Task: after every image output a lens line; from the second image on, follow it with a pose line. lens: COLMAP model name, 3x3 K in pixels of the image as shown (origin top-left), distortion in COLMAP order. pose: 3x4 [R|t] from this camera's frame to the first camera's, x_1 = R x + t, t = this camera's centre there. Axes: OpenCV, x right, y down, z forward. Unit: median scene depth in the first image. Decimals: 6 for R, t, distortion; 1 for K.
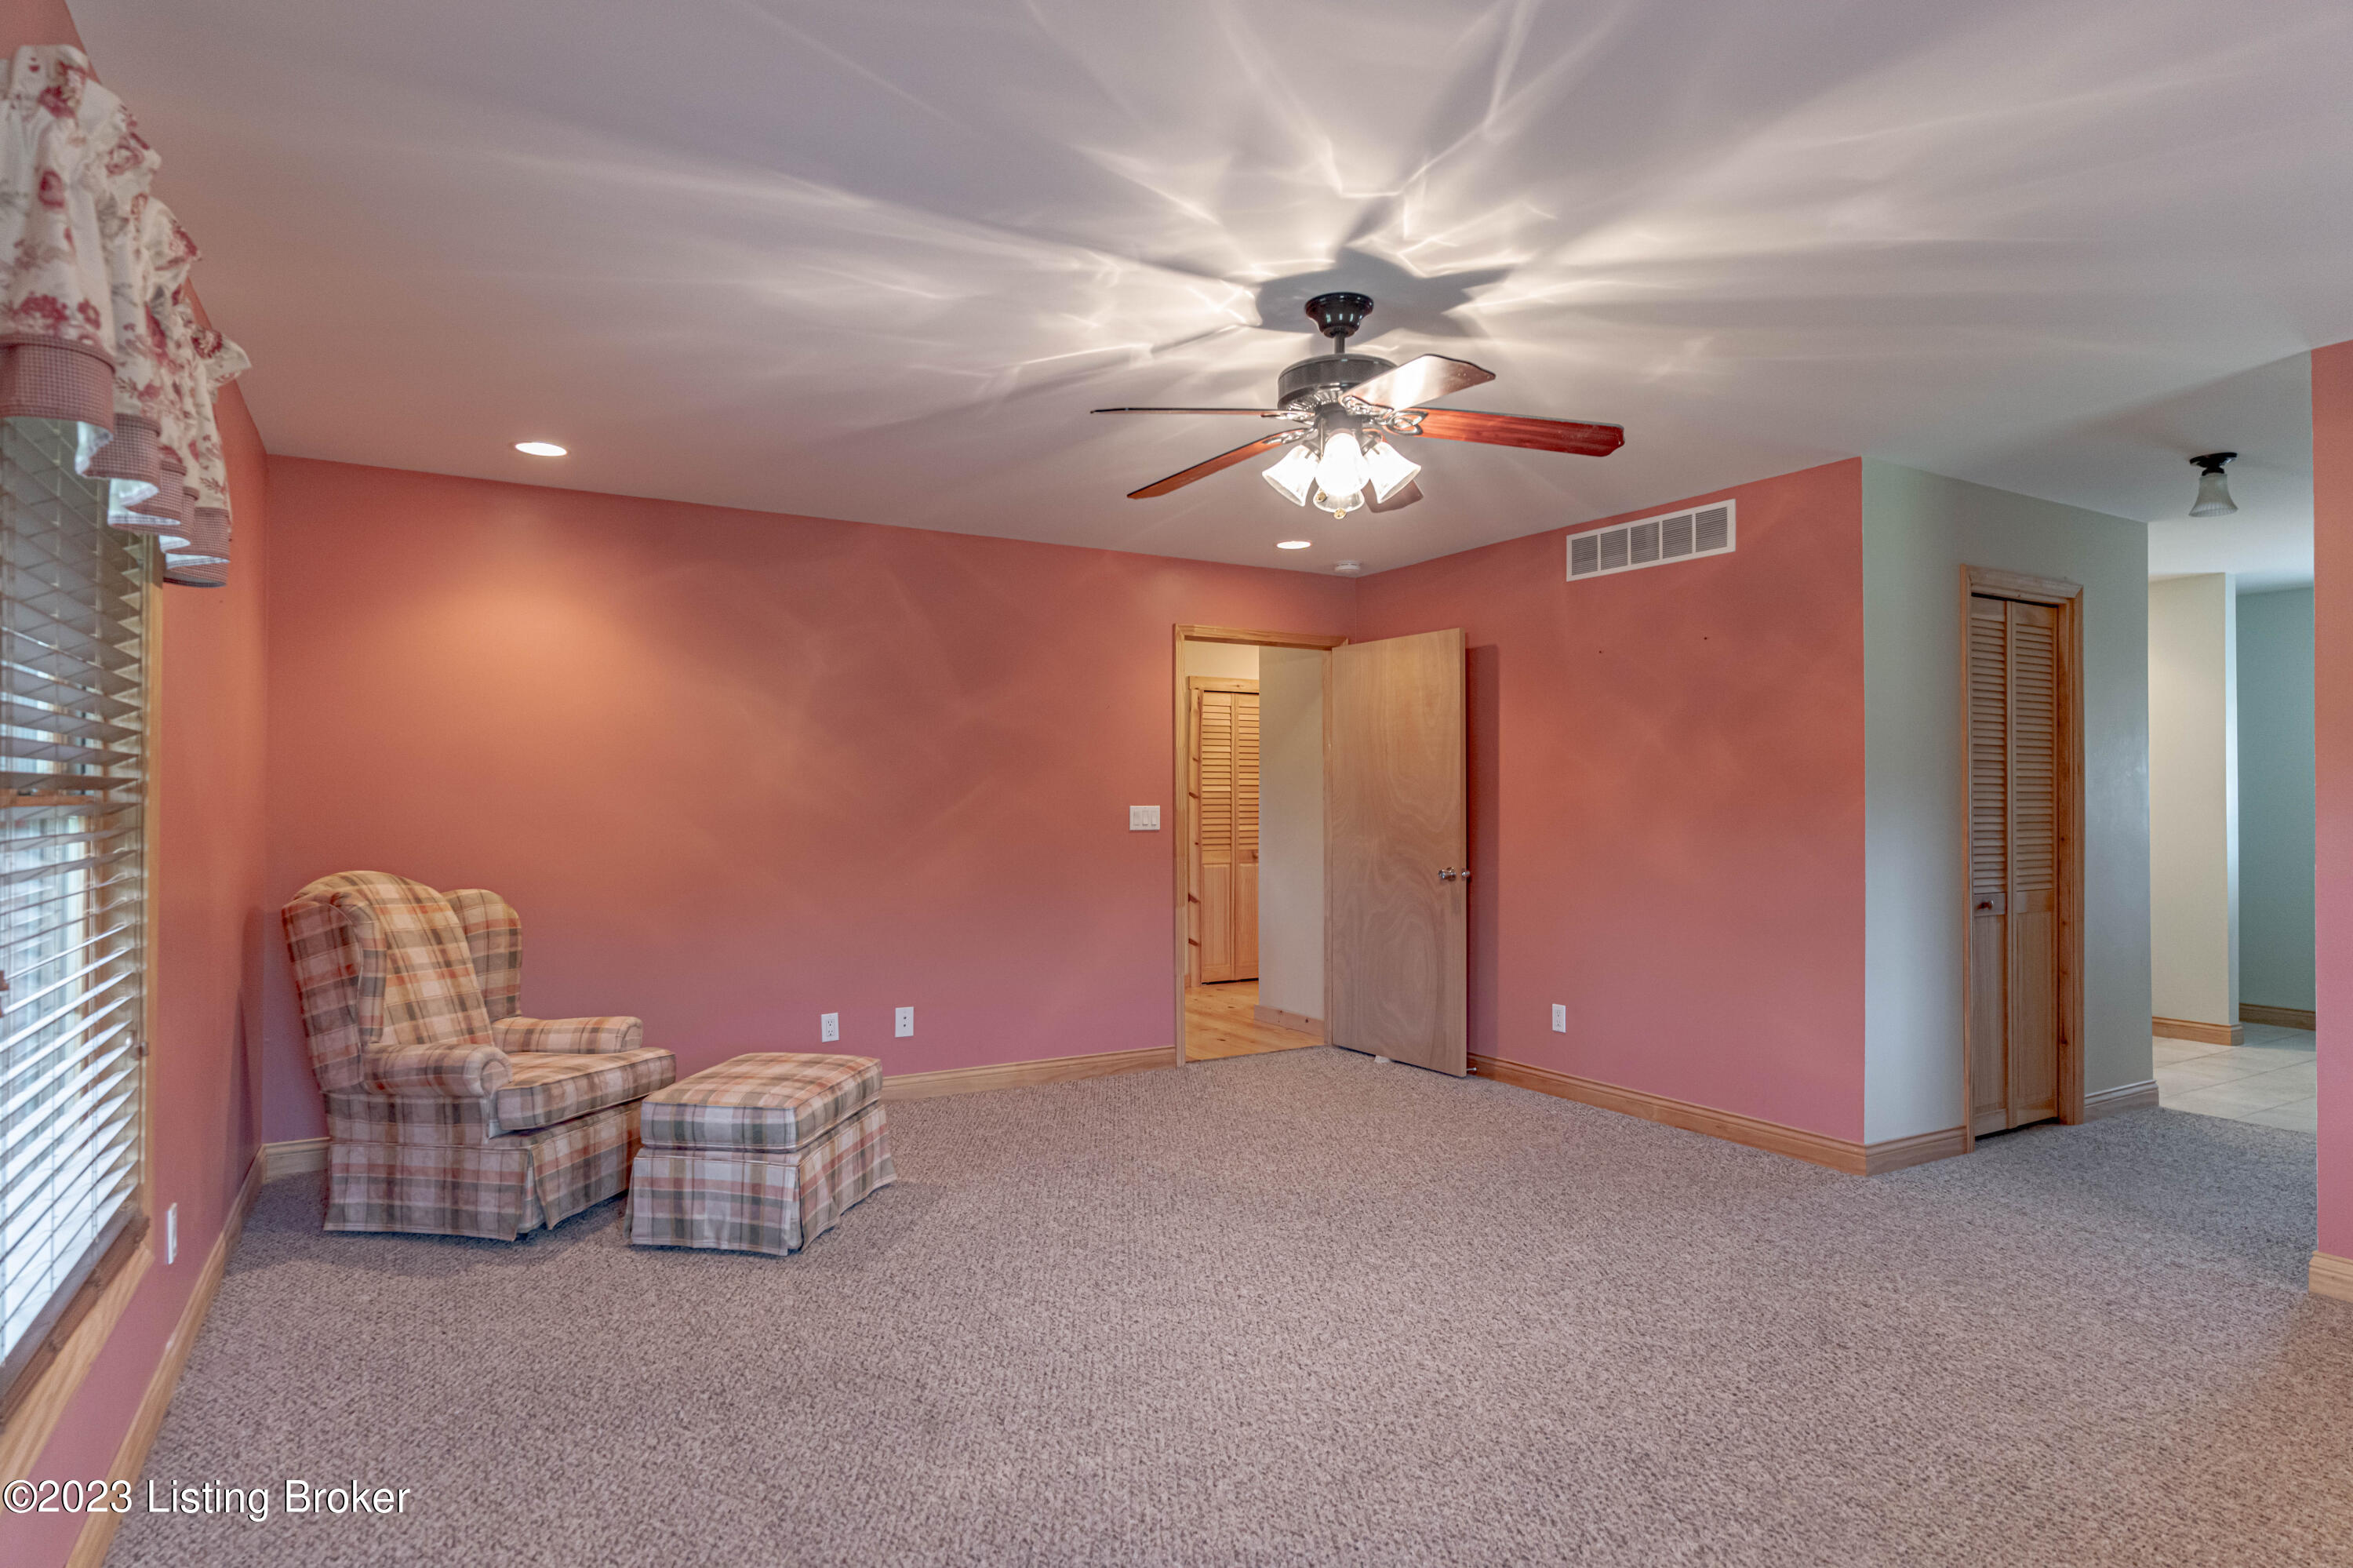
lens RADIAL K [[1284.7, 0, 1176.5], [0, 1284.7, 784.0], [0, 0, 1]] dist [-0.001373, -0.000136]
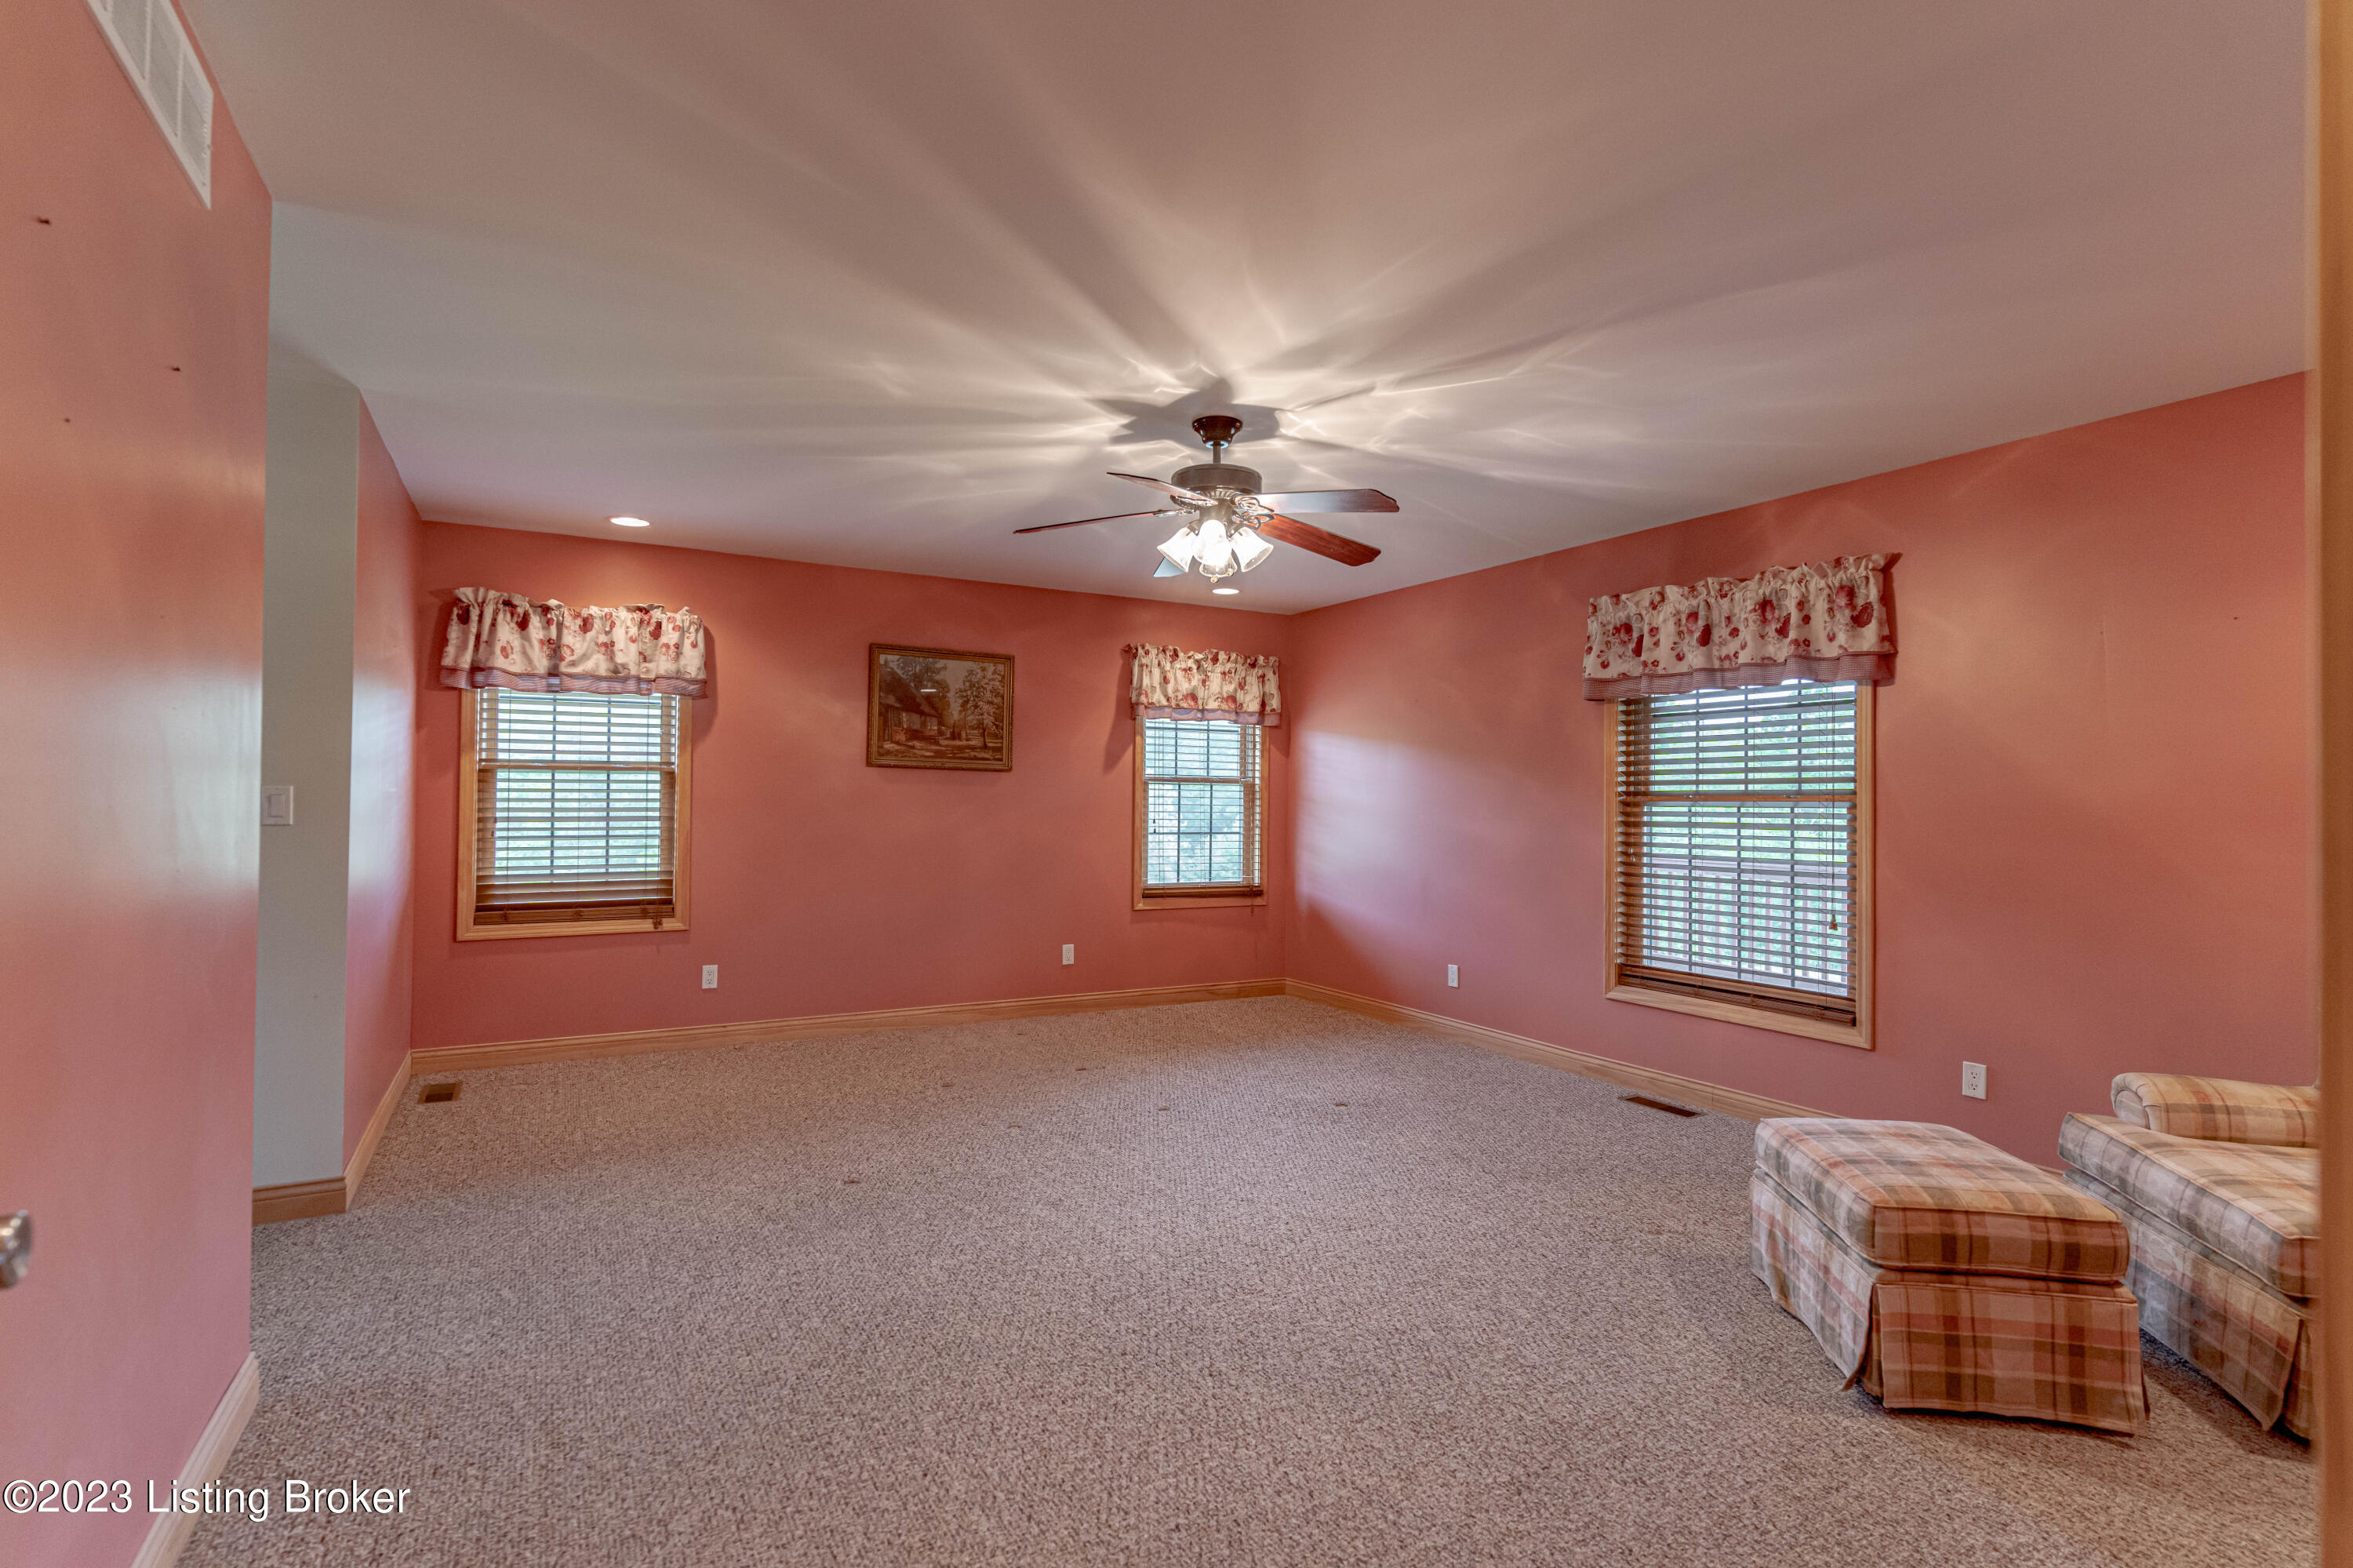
lens RADIAL K [[1109.0, 0, 1176.5], [0, 1109.0, 784.0], [0, 0, 1]] dist [0.002402, 0.000006]
pose [[-0.999701, -0.009942, 0.022336, 0.138893], [-0.010545, 0.999578, -0.027074, 0.037203], [-0.022058, -0.027301, -0.999384, 2.141039]]
